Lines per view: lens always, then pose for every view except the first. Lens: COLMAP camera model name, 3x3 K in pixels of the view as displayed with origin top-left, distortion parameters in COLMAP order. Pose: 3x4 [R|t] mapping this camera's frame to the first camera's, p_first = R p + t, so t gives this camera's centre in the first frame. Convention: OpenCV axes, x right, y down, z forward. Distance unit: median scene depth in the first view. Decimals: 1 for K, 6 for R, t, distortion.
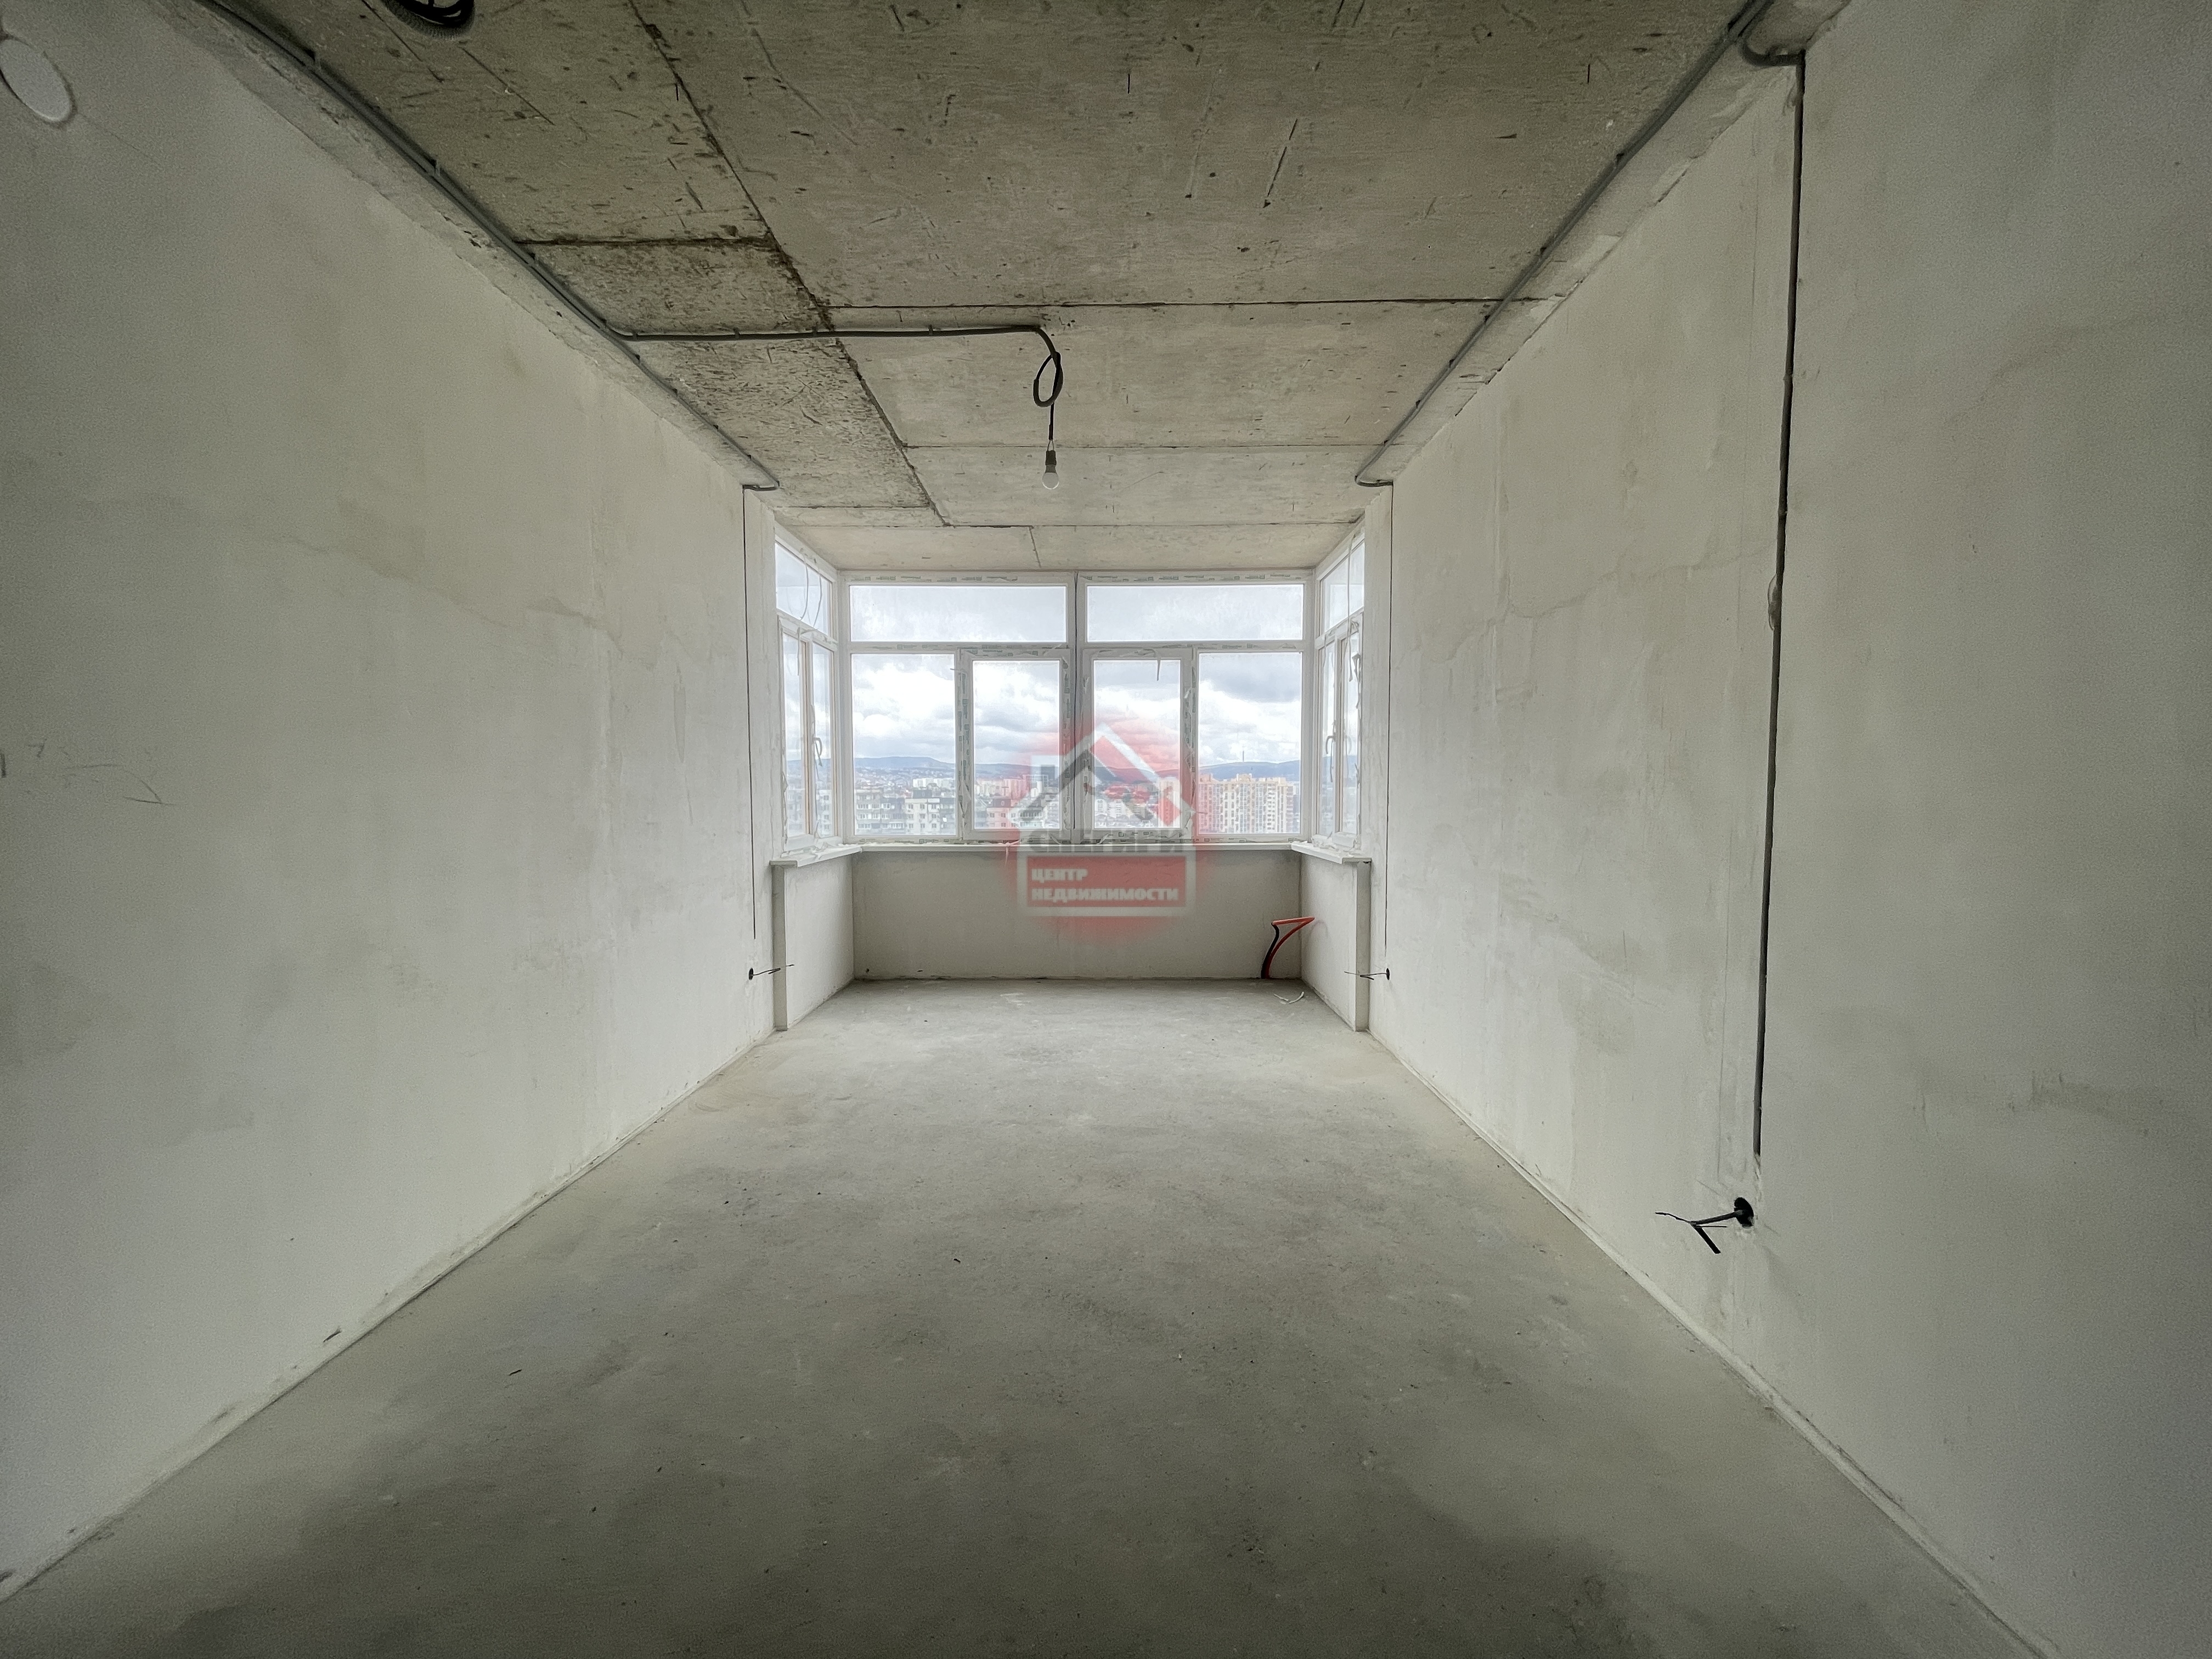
lens RADIAL K [[890.1, 0, 1097.2], [0, 890.1, 837.2], [0, 0, 1]] dist [-0.002958, 0.000852]
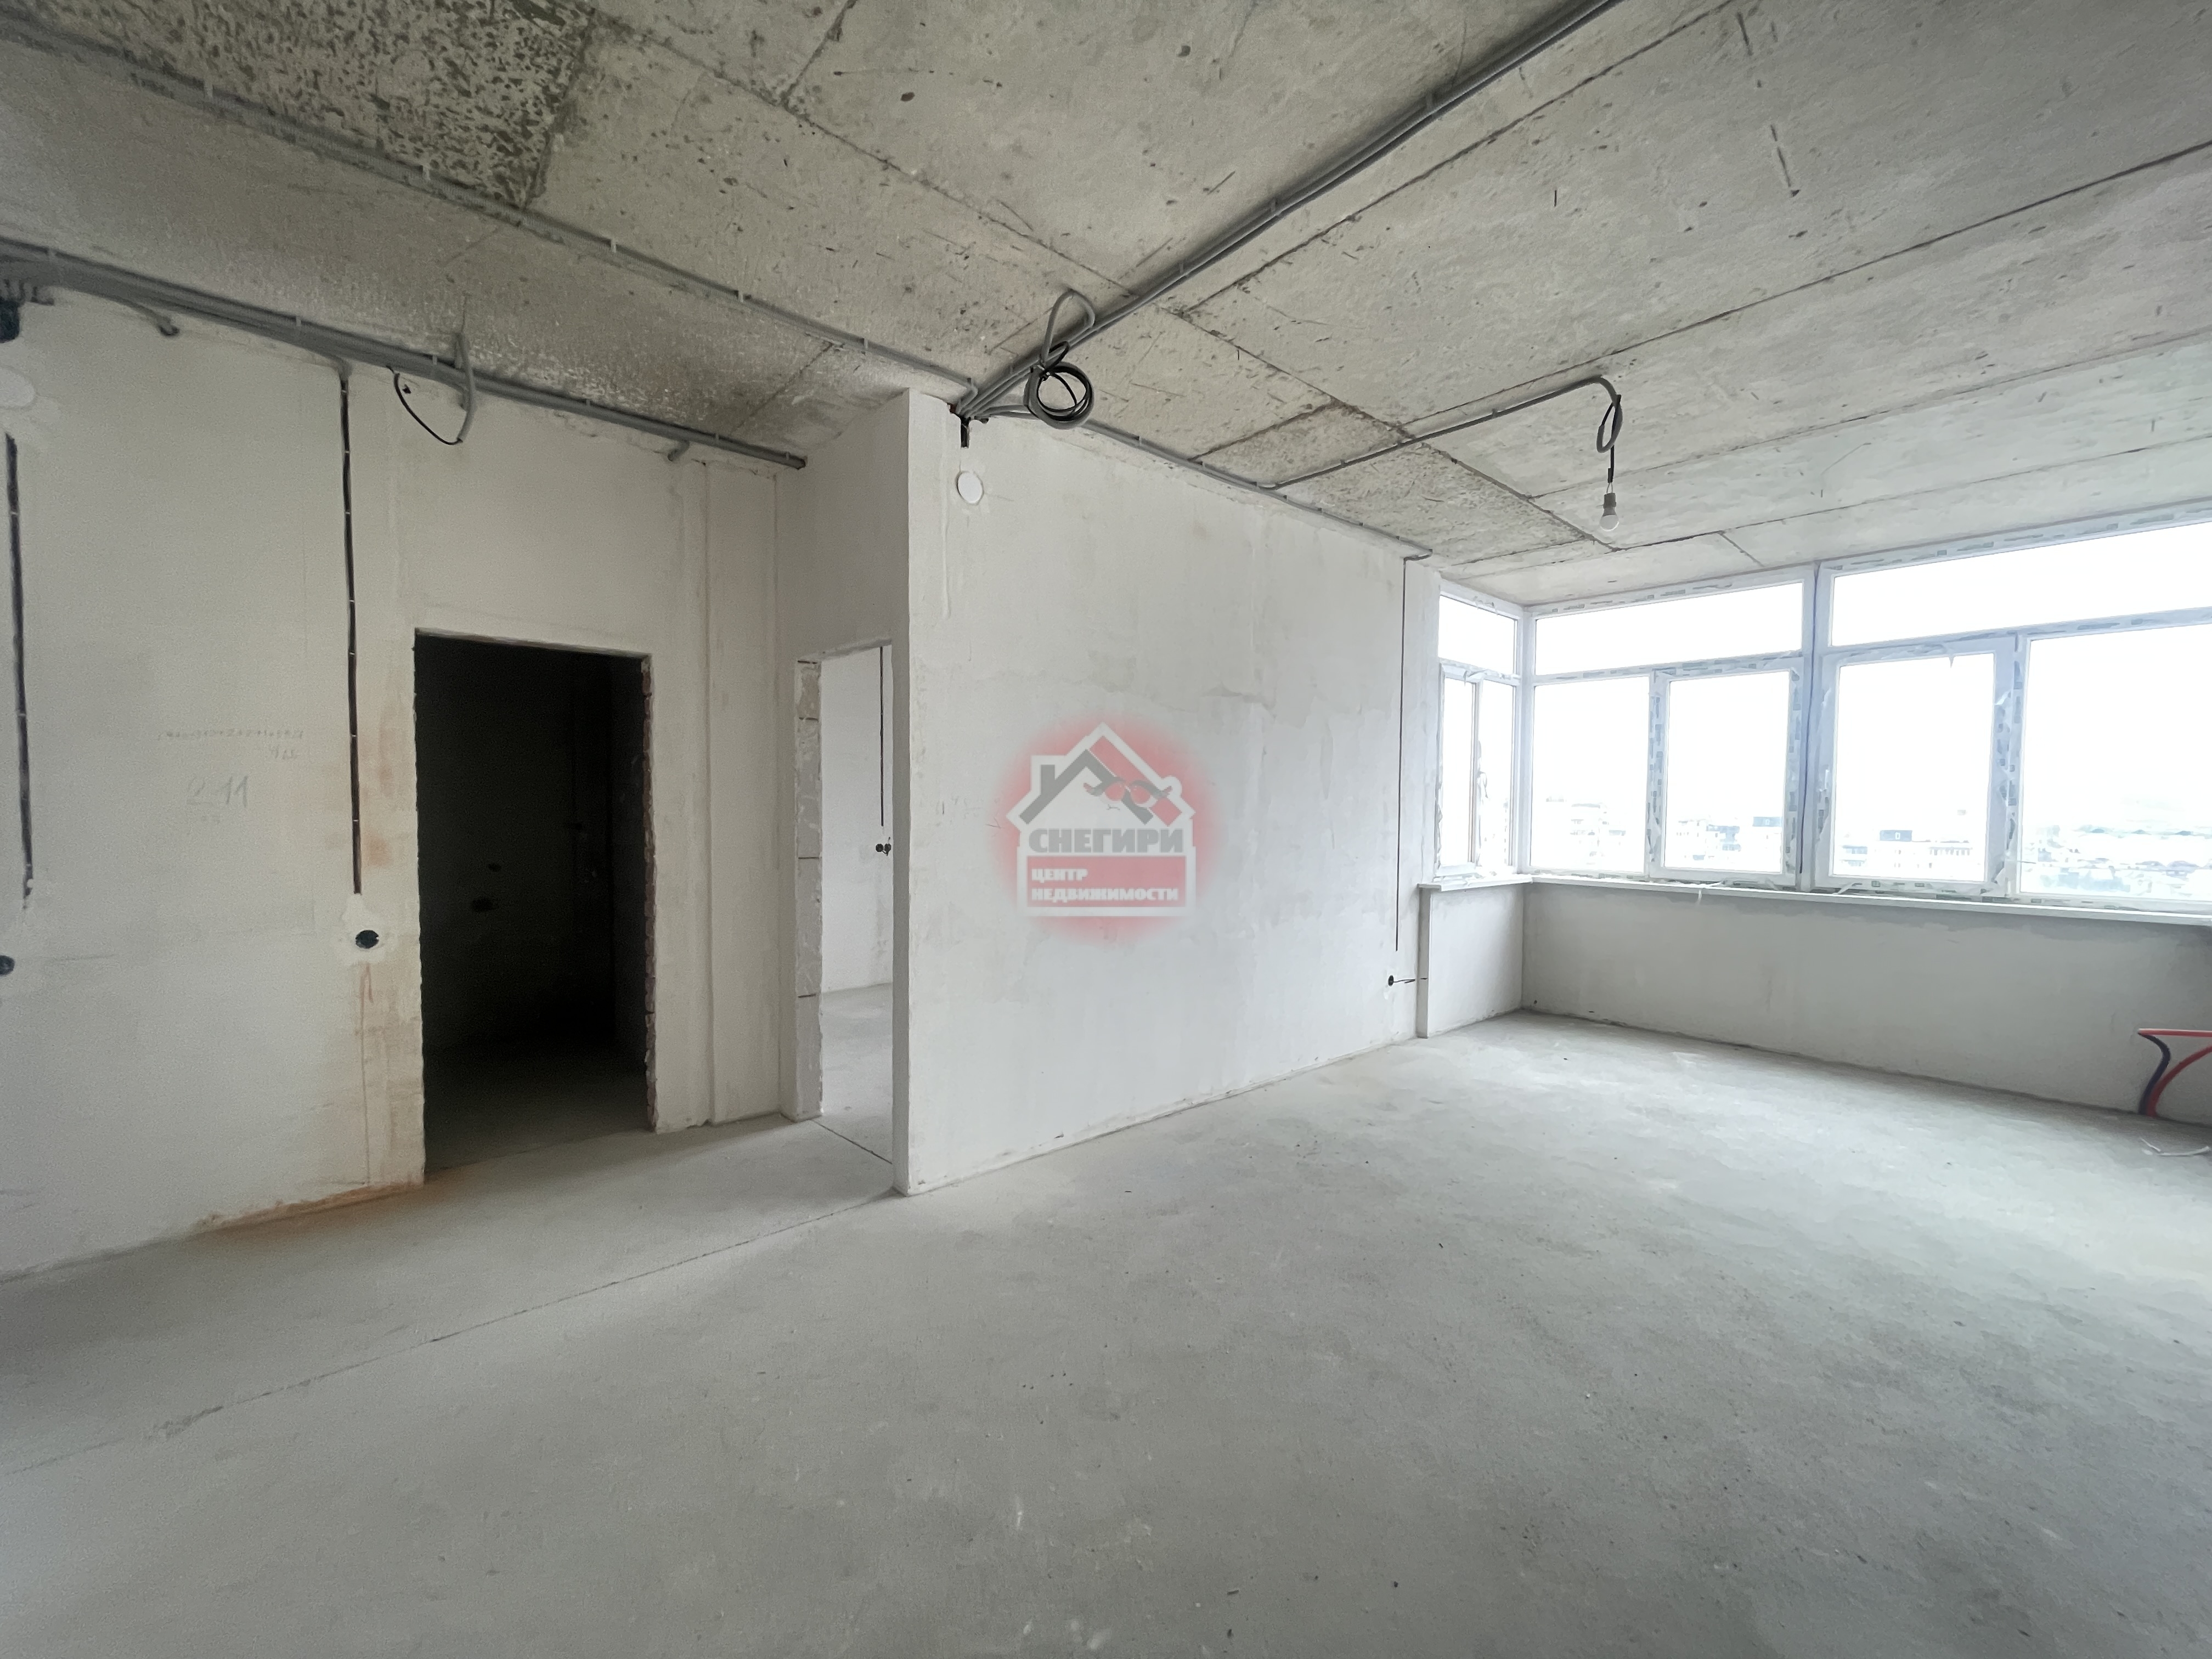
lens RADIAL K [[890.1, 0, 1097.9], [0, 890.1, 837.0], [0, 0, 1]] dist [-0.002958, 0.000852]
pose [[0.665138, 0.033807, -0.745955, 0.244216], [-0.053091, 0.998588, -0.002083, -0.010430], [0.744831, 0.040989, 0.665993, -0.062174]]
